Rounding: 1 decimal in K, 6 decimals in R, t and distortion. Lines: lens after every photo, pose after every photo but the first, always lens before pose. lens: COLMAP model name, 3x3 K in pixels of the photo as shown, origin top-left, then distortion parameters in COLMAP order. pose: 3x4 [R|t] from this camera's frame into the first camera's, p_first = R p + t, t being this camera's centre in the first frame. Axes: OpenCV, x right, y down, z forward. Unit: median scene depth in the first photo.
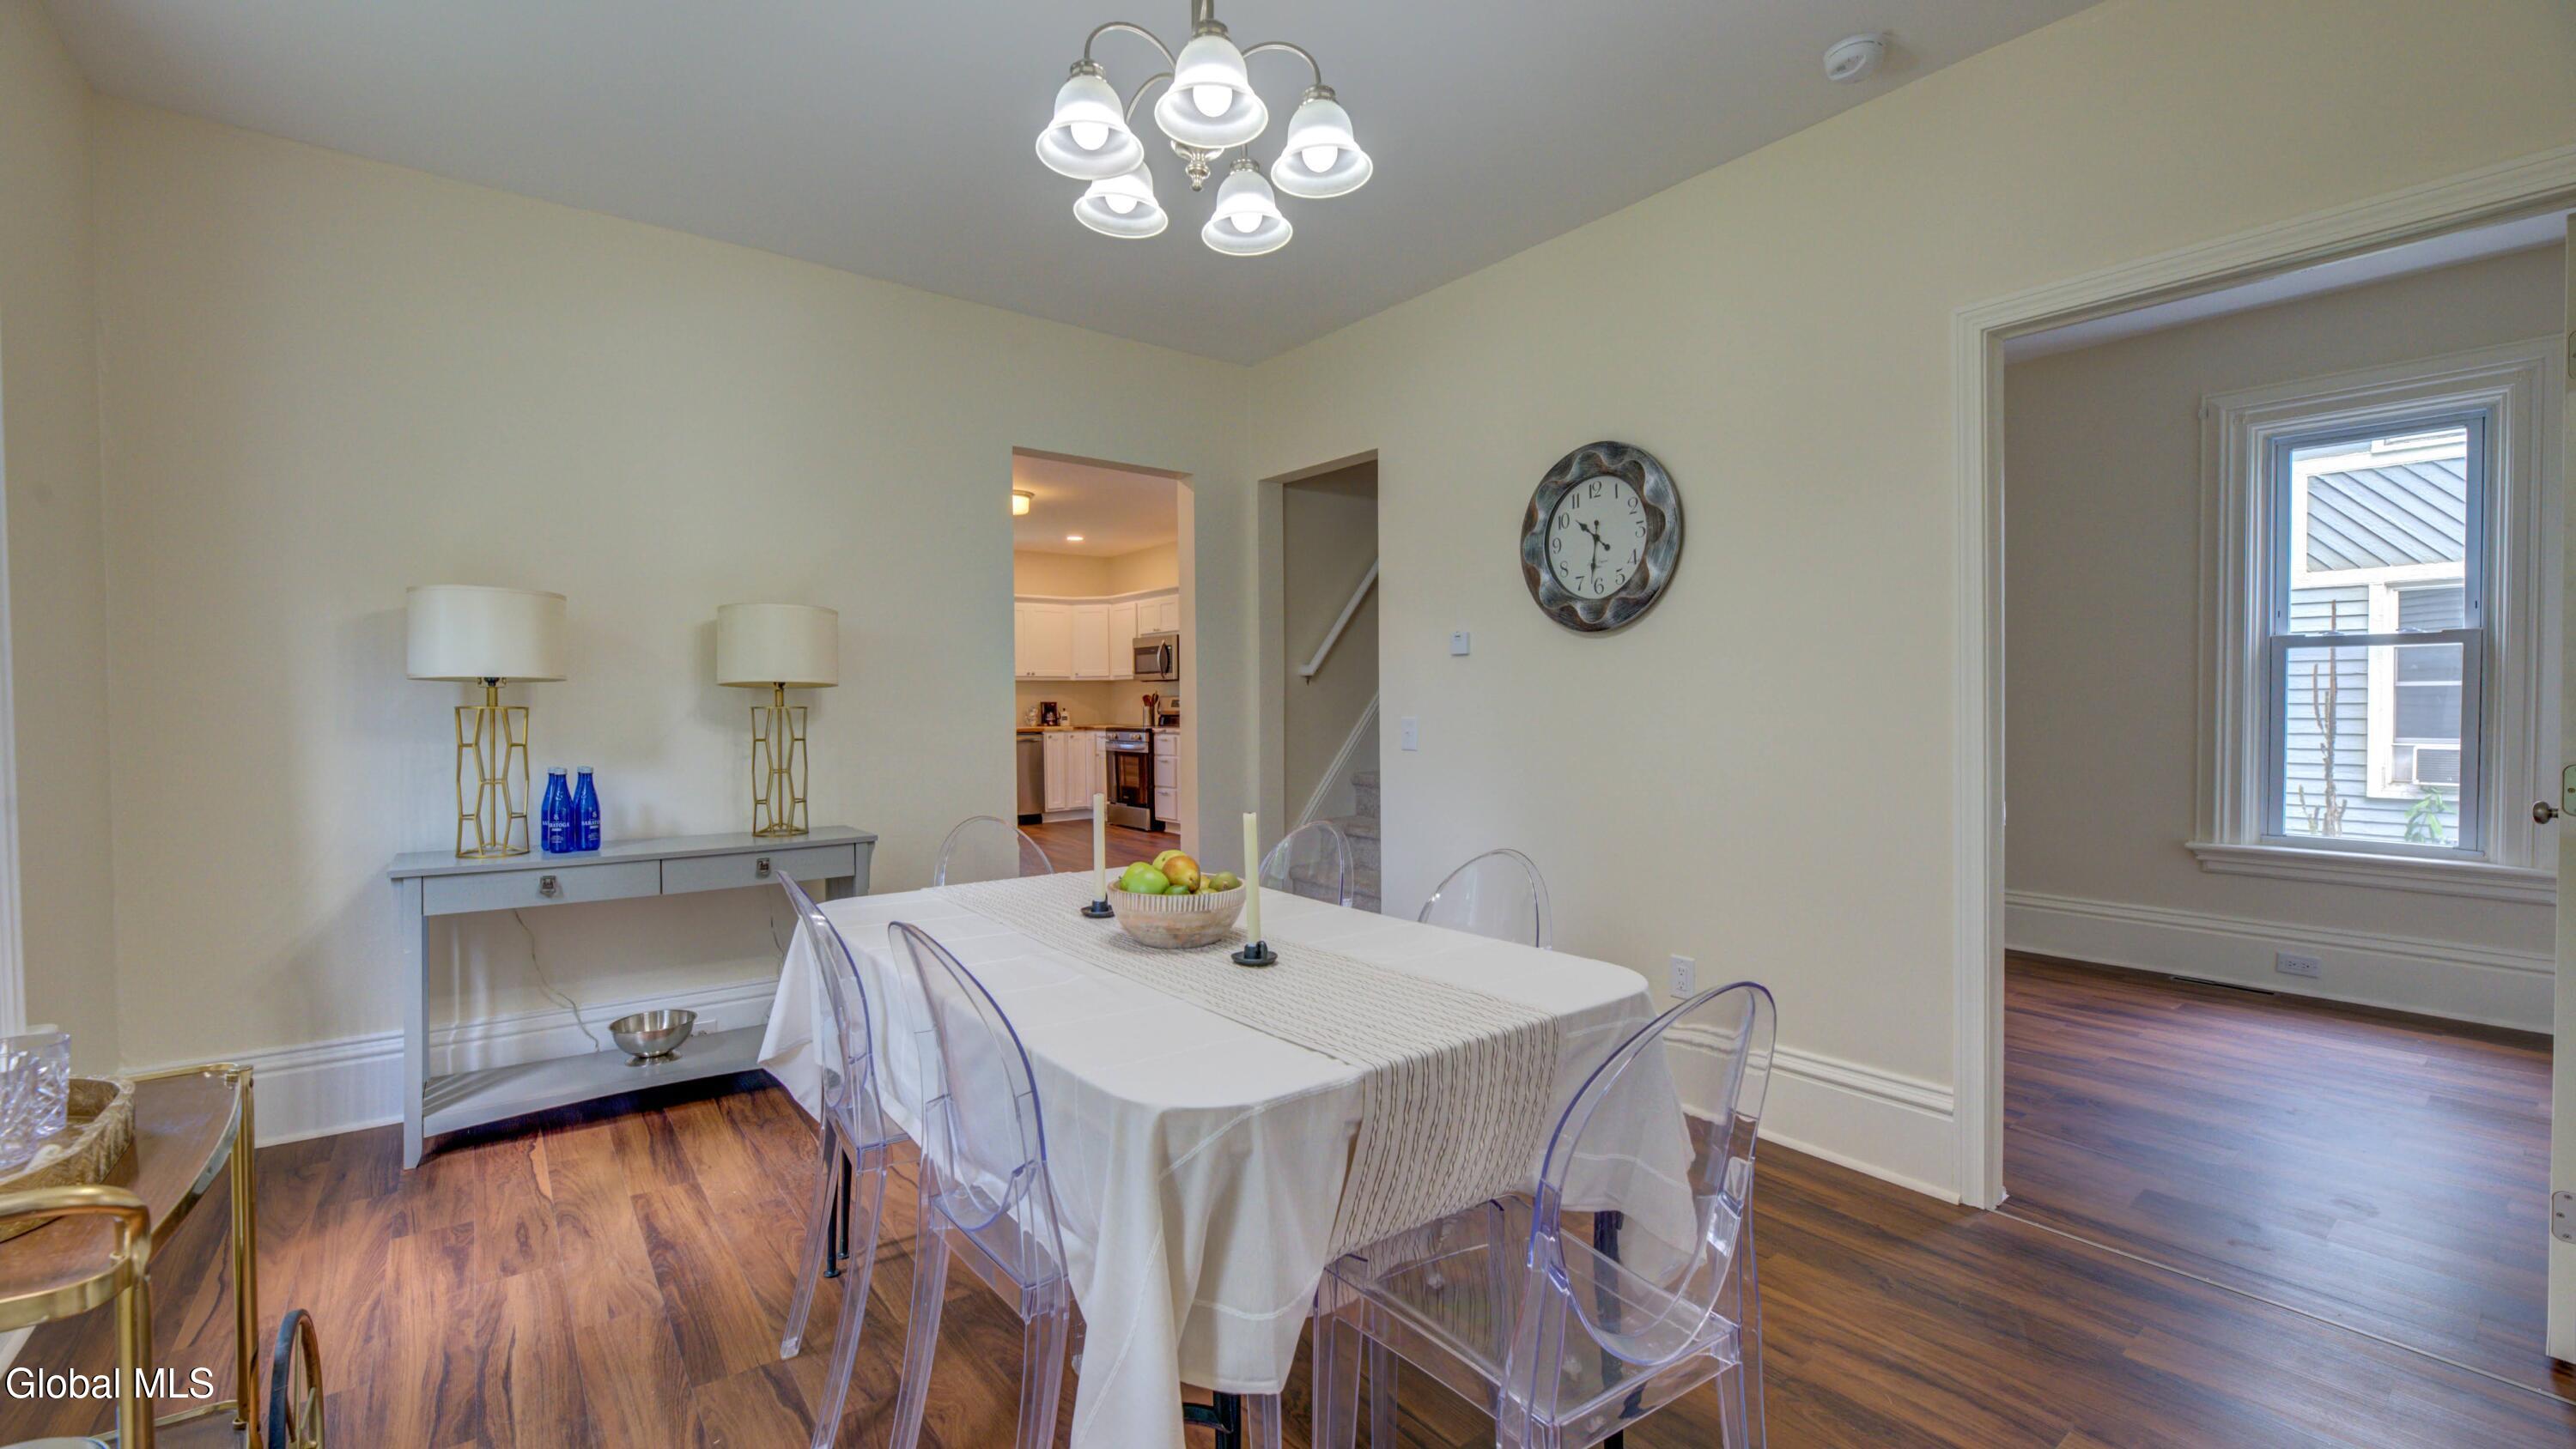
lens RADIAL K [[1061.4, 0, 1288.0], [0, 1061.4, 724.5], [0, 0, 1]] dist [-0.021635, -0.000120]
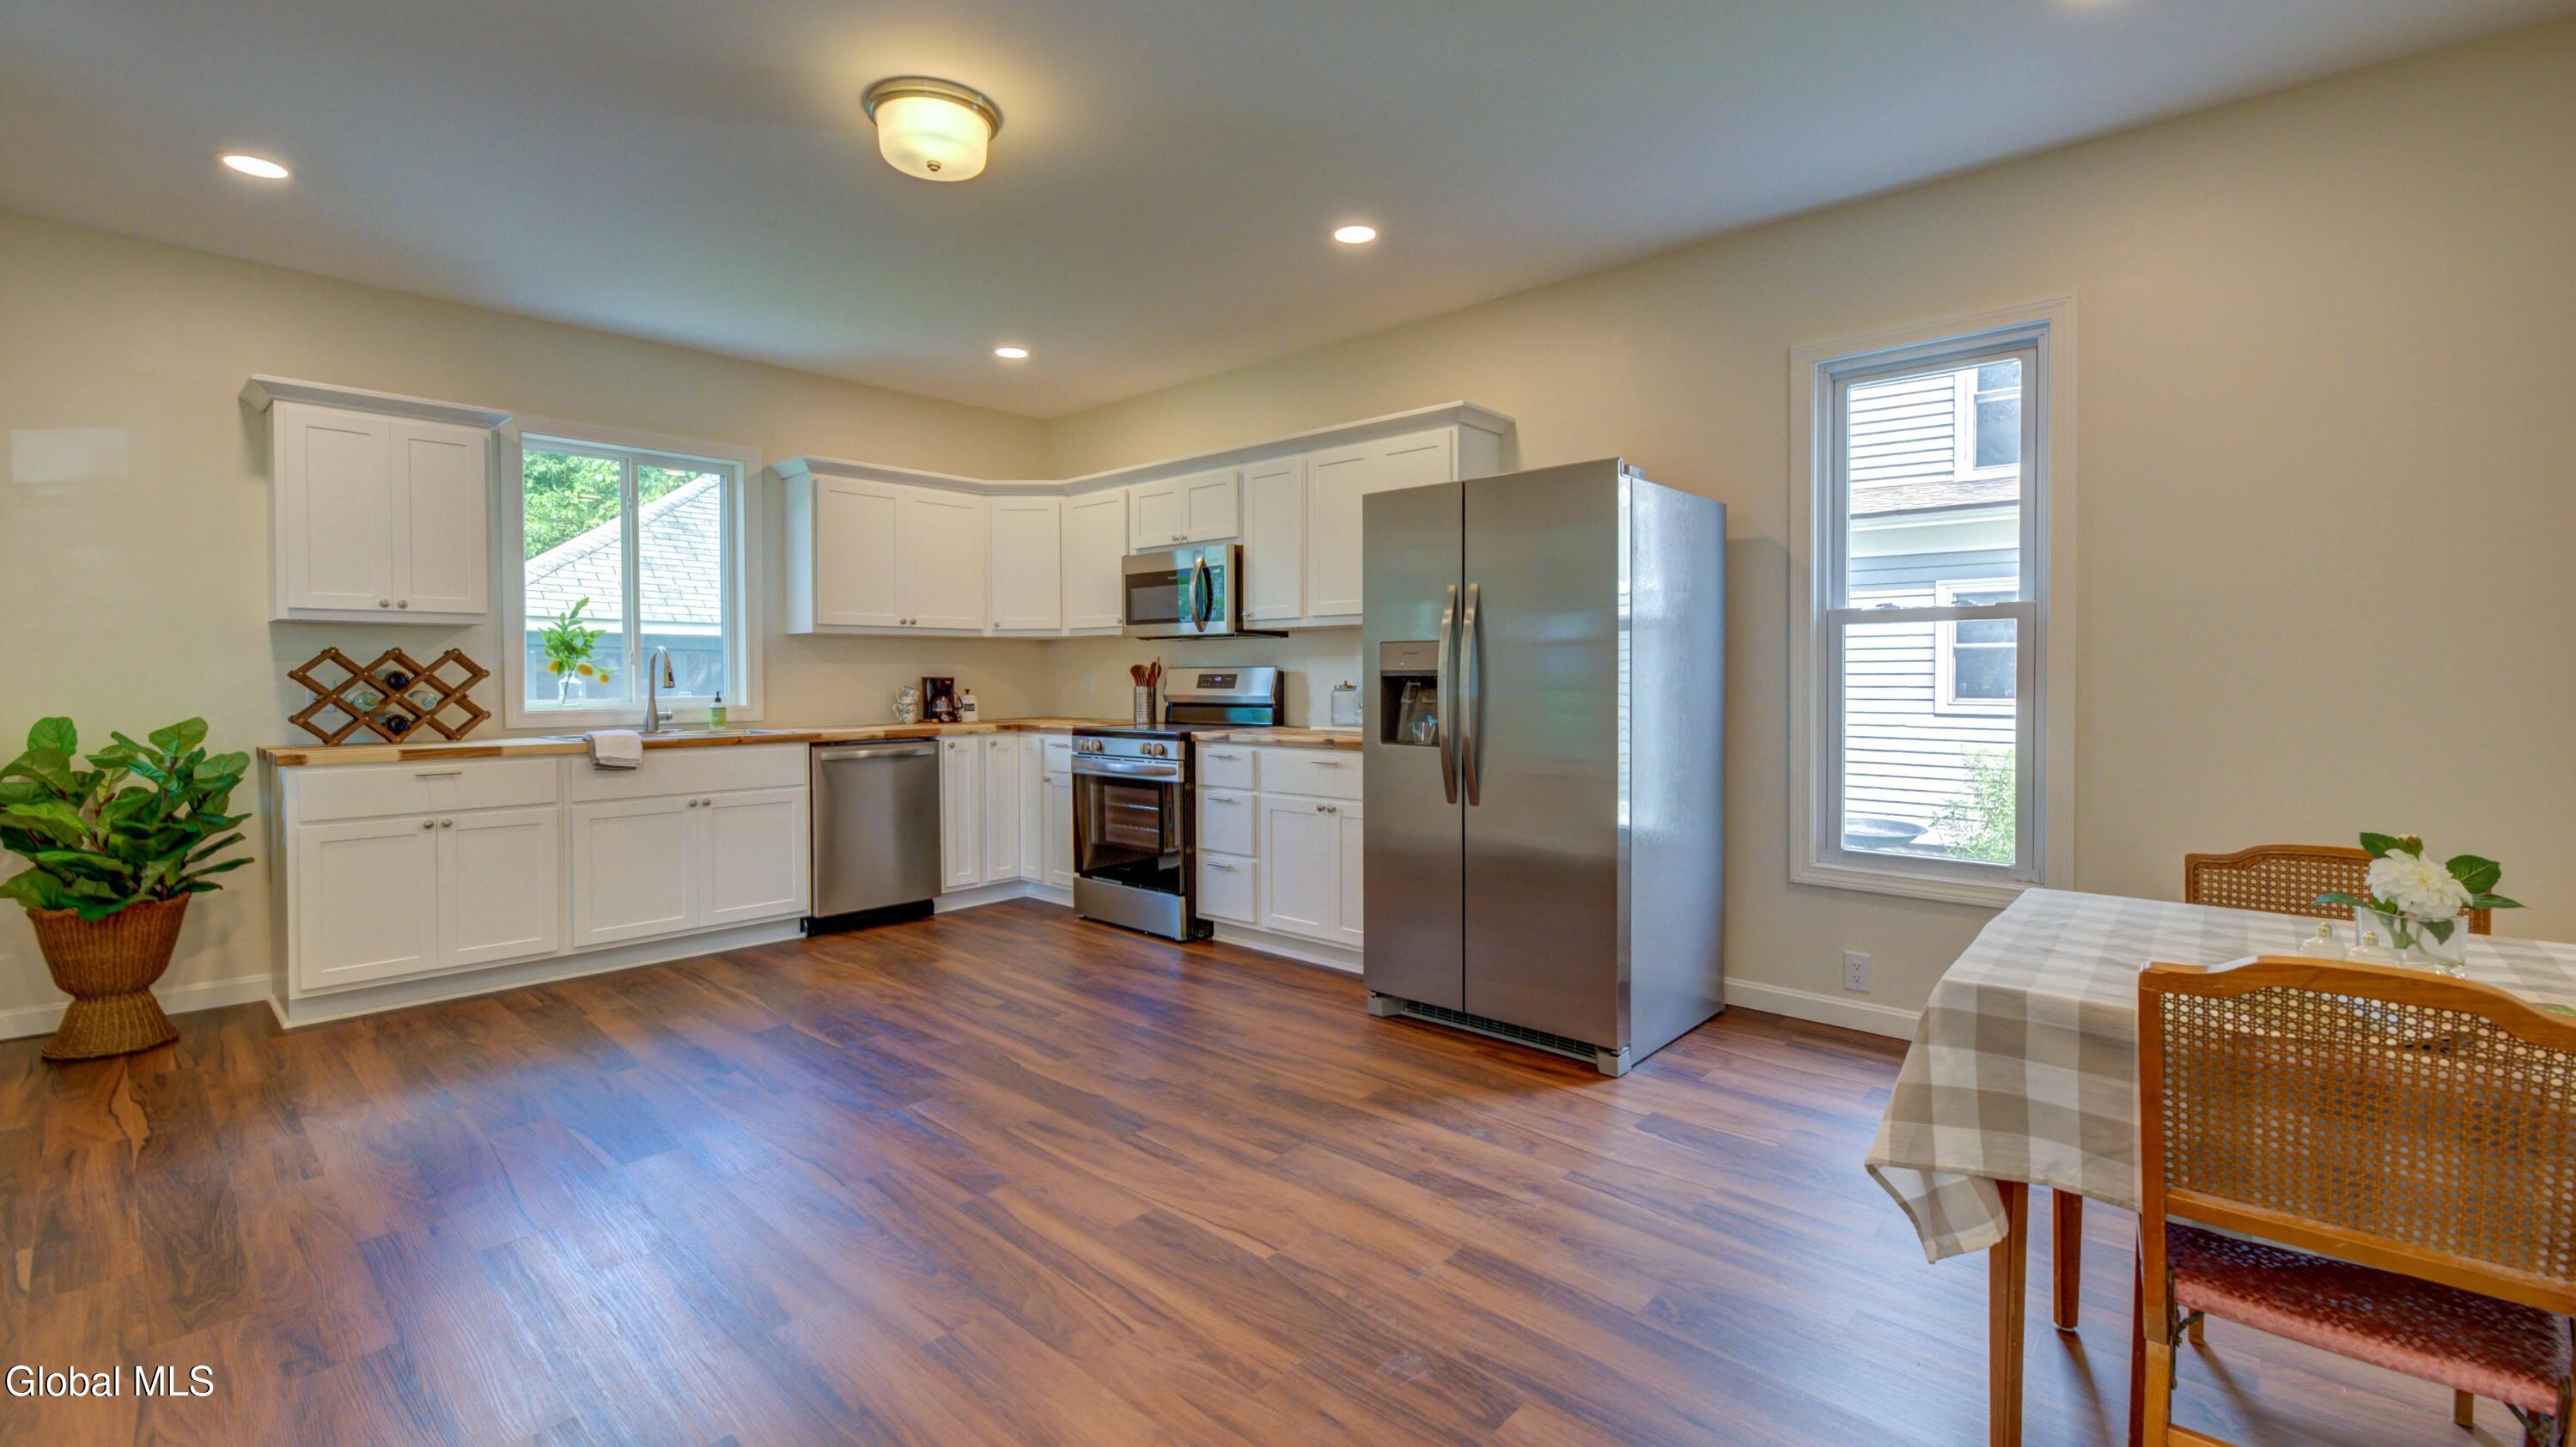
lens RADIAL K [[1086.7, 0, 1345.1], [0, 1086.7, 690.5], [0, 0, 1]] dist [-0.000925, -0.000494]
pose [[0.976554, 0.003514, 0.215245, -0.163308], [-0.001259, 0.999943, -0.010614, -0.010286], [-0.215270, 0.010094, 0.976502, 0.484770]]
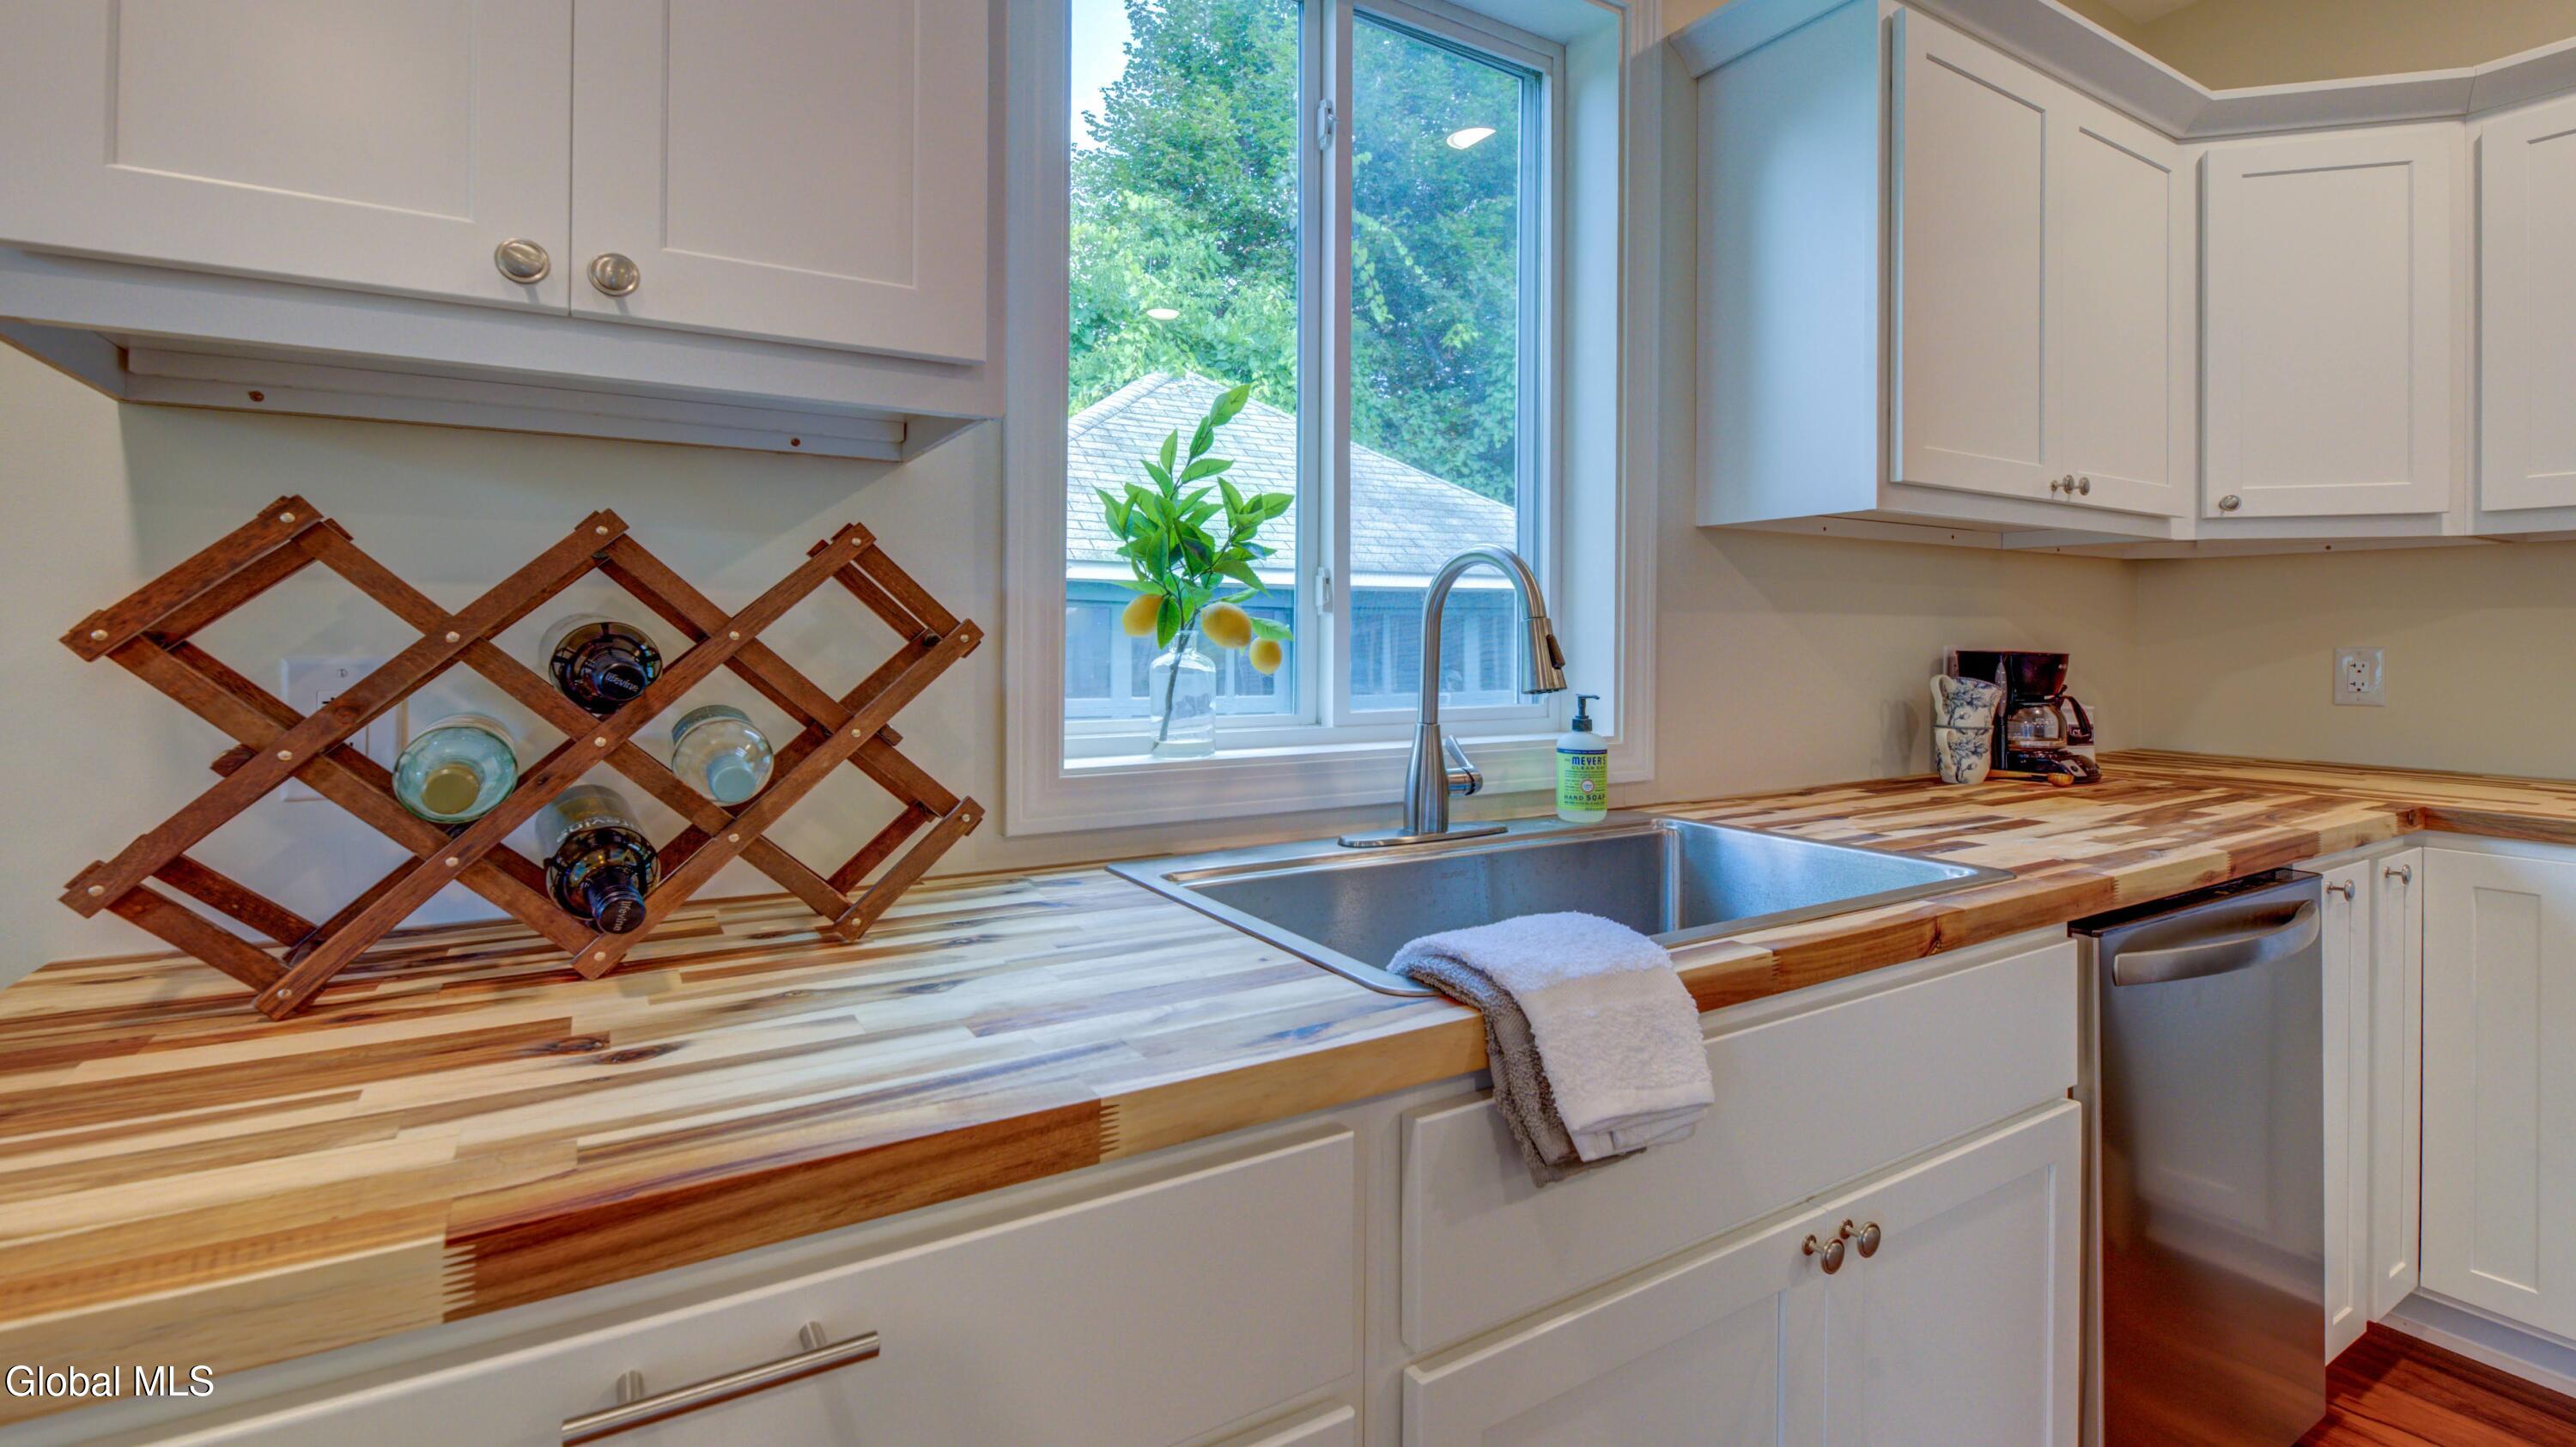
lens RADIAL K [[1271.3, 0, 1536.3], [0, 1271.3, 638.9], [0, 0, 1]] dist [-0.000085, -0.000219]
pose [[0.999796, 0.012076, 0.016161, -0.352998], [-0.011646, 0.999582, -0.026450, -0.018503], [-0.016473, 0.026256, 0.999520, 0.861771]]
